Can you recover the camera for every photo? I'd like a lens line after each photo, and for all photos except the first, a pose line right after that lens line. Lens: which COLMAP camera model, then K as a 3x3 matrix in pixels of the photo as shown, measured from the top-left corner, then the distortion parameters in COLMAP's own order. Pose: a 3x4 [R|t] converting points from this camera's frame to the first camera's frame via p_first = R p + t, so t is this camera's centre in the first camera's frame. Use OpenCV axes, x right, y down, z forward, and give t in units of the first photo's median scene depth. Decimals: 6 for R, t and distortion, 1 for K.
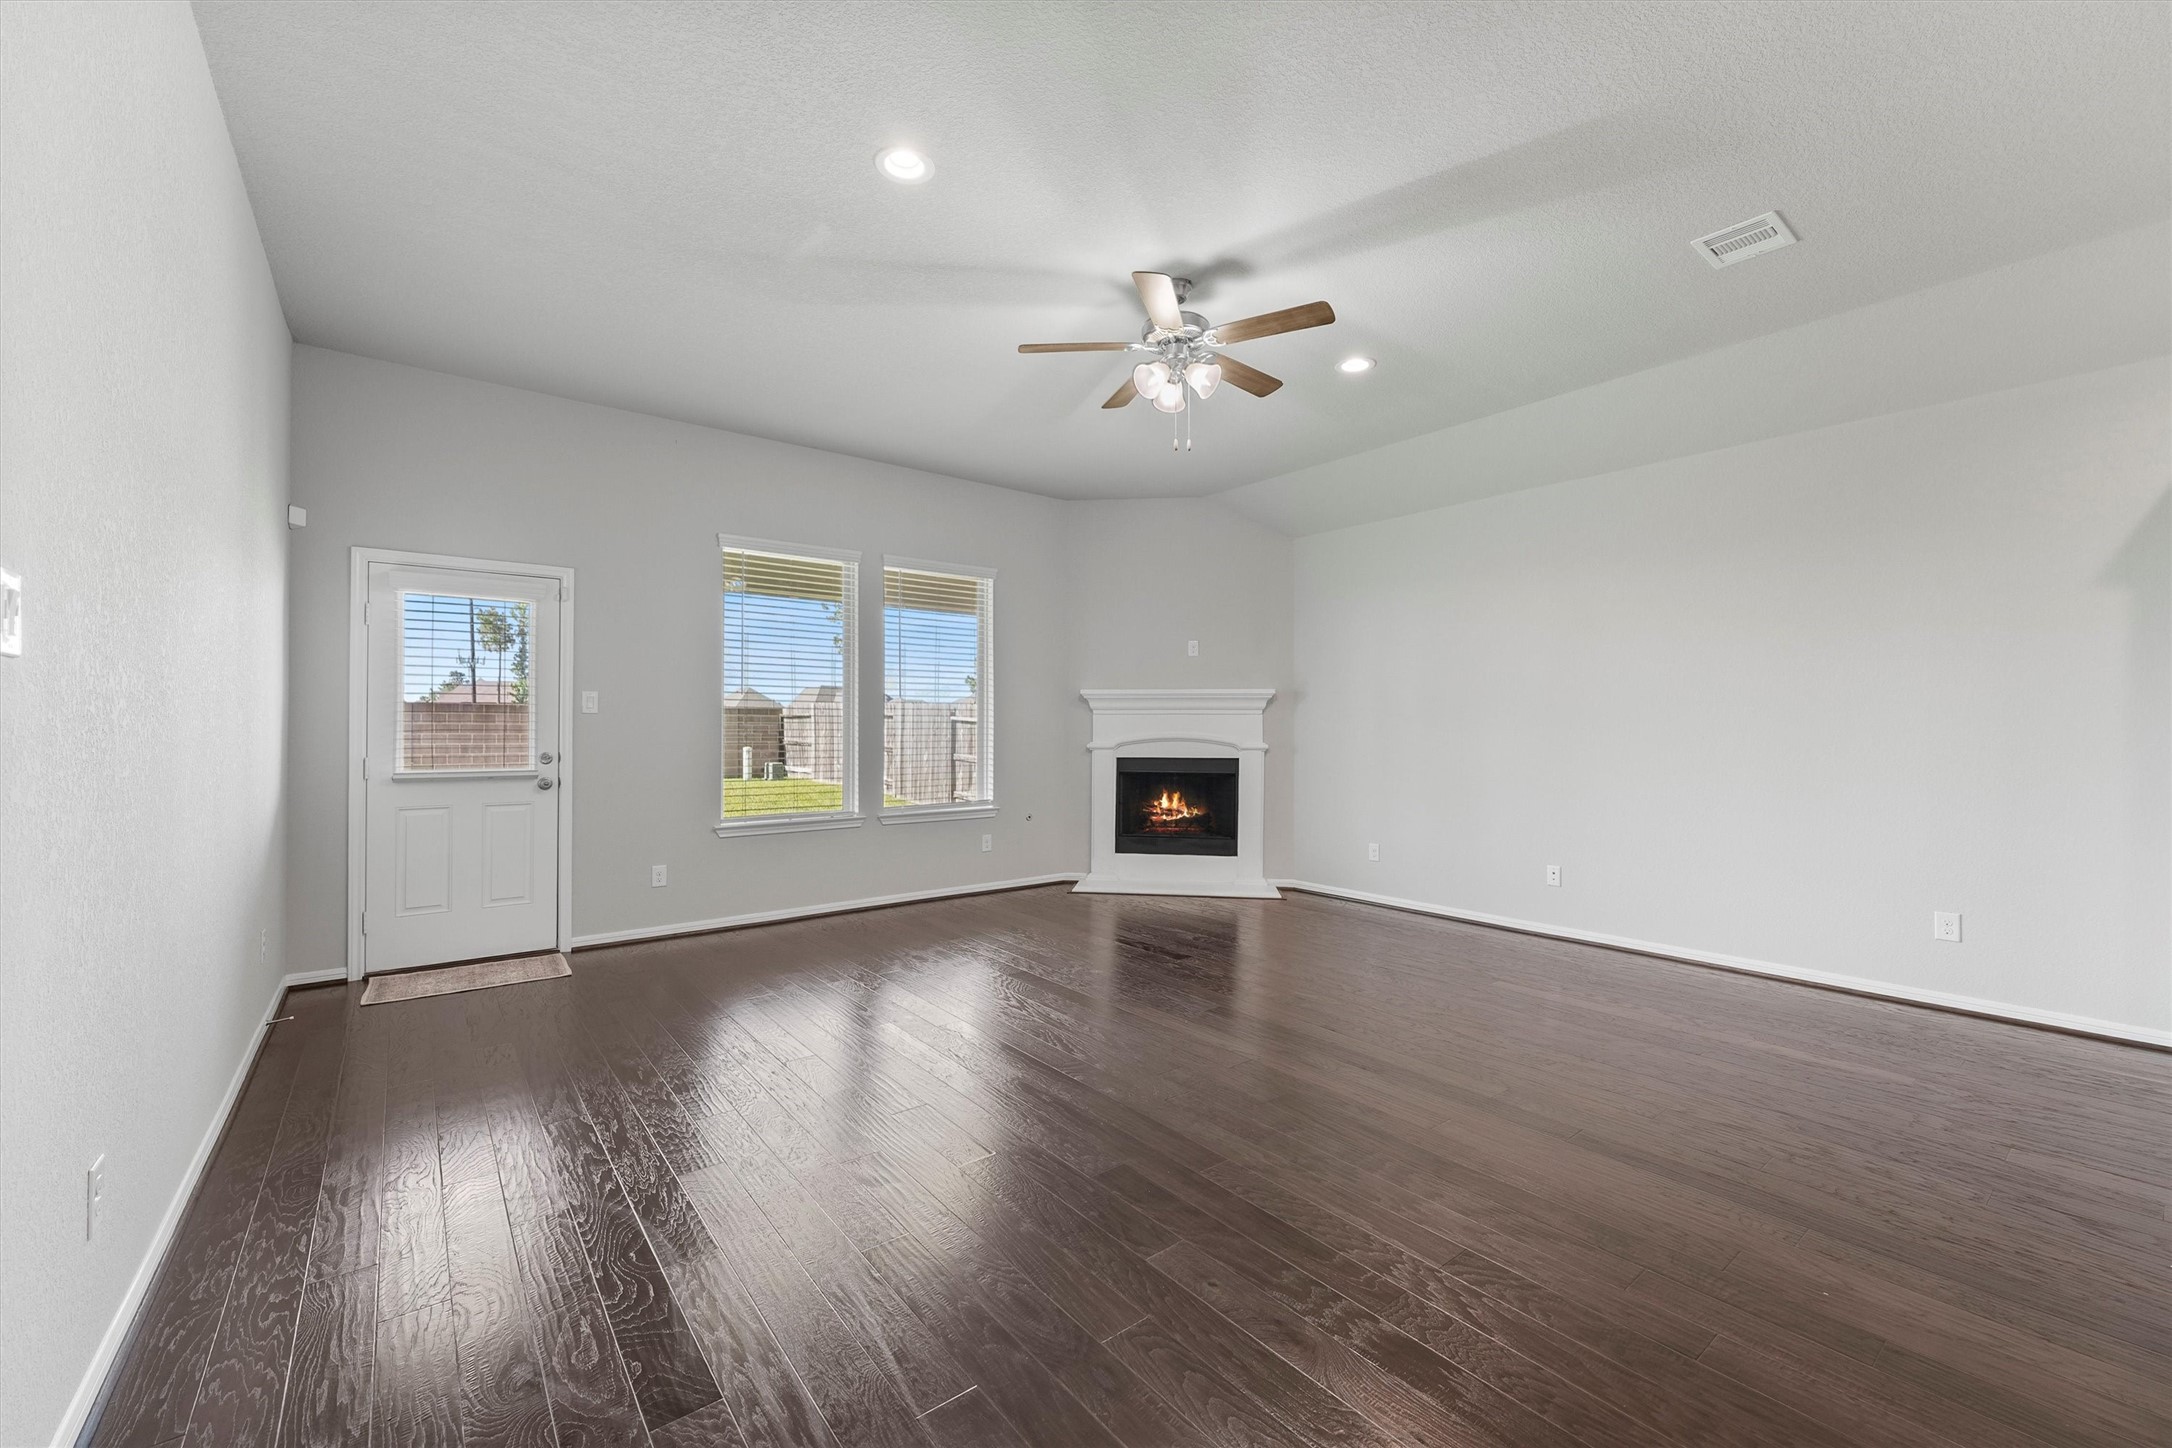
lens RADIAL K [[866.3, 0, 1069.6], [0, 866.3, 718.9], [0, 0, 1]] dist [0.024716, -0.000060]
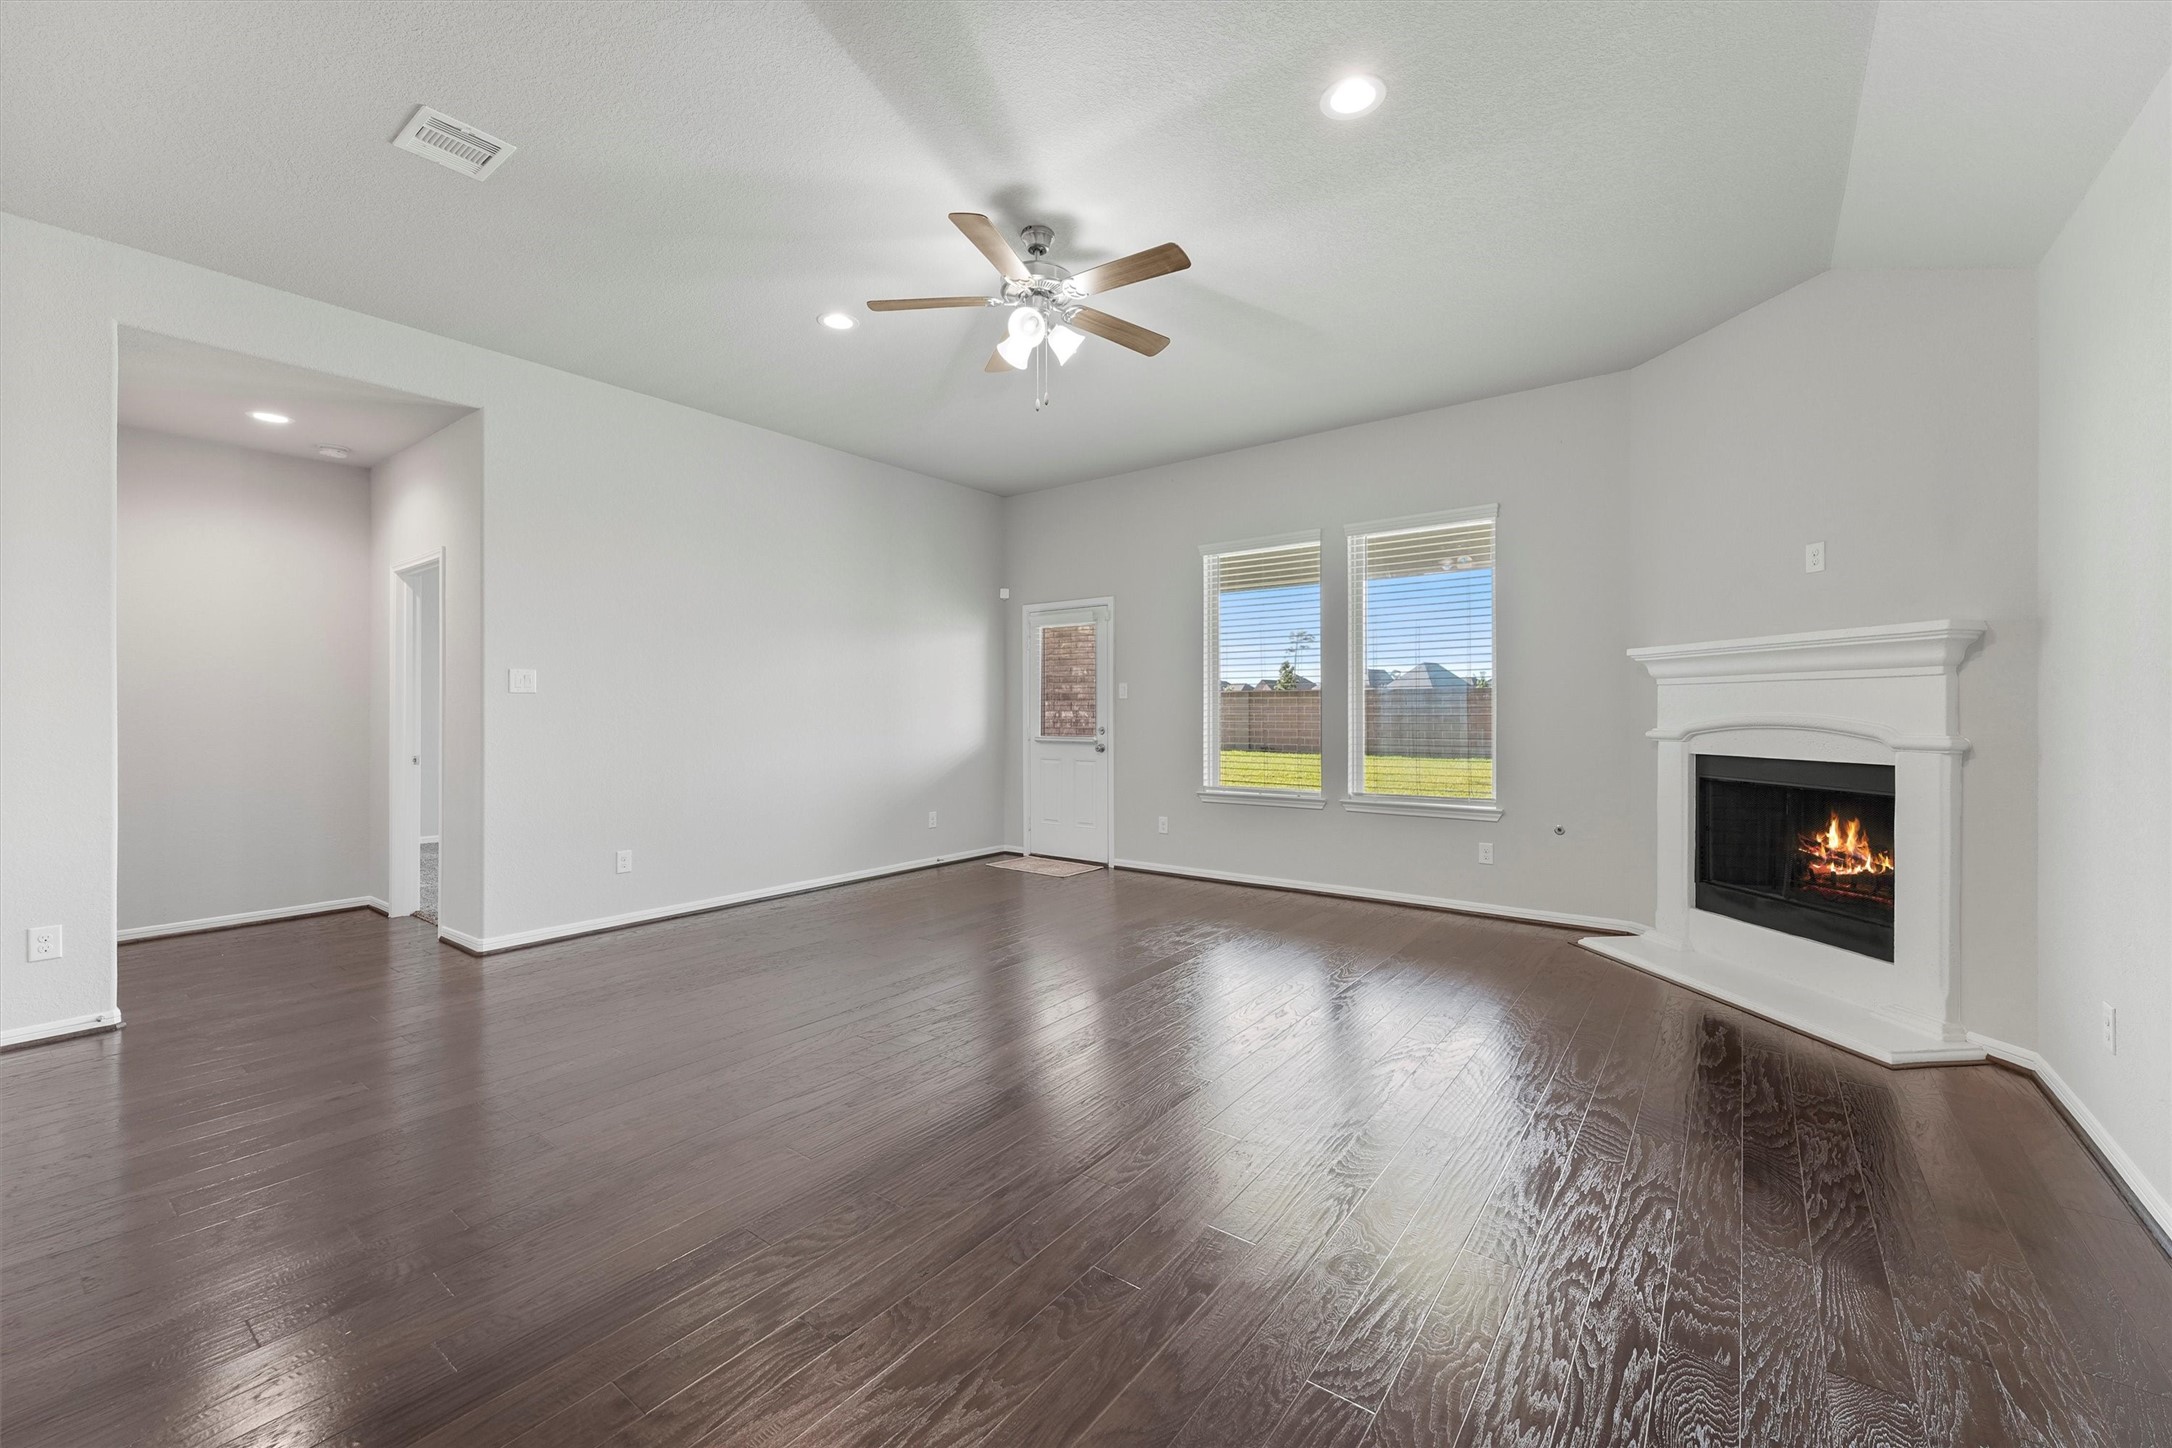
lens RADIAL K [[869.4, 0, 1094.3], [0, 869.4, 711.5], [0, 0, 1]] dist [-0.000769, -0.000127]
pose [[0.262481, -0.001153, -0.964936, 0.554299], [0.013656, 0.999904, 0.002520, 0.006638], [0.964840, -0.013839, 0.262472, 0.430913]]
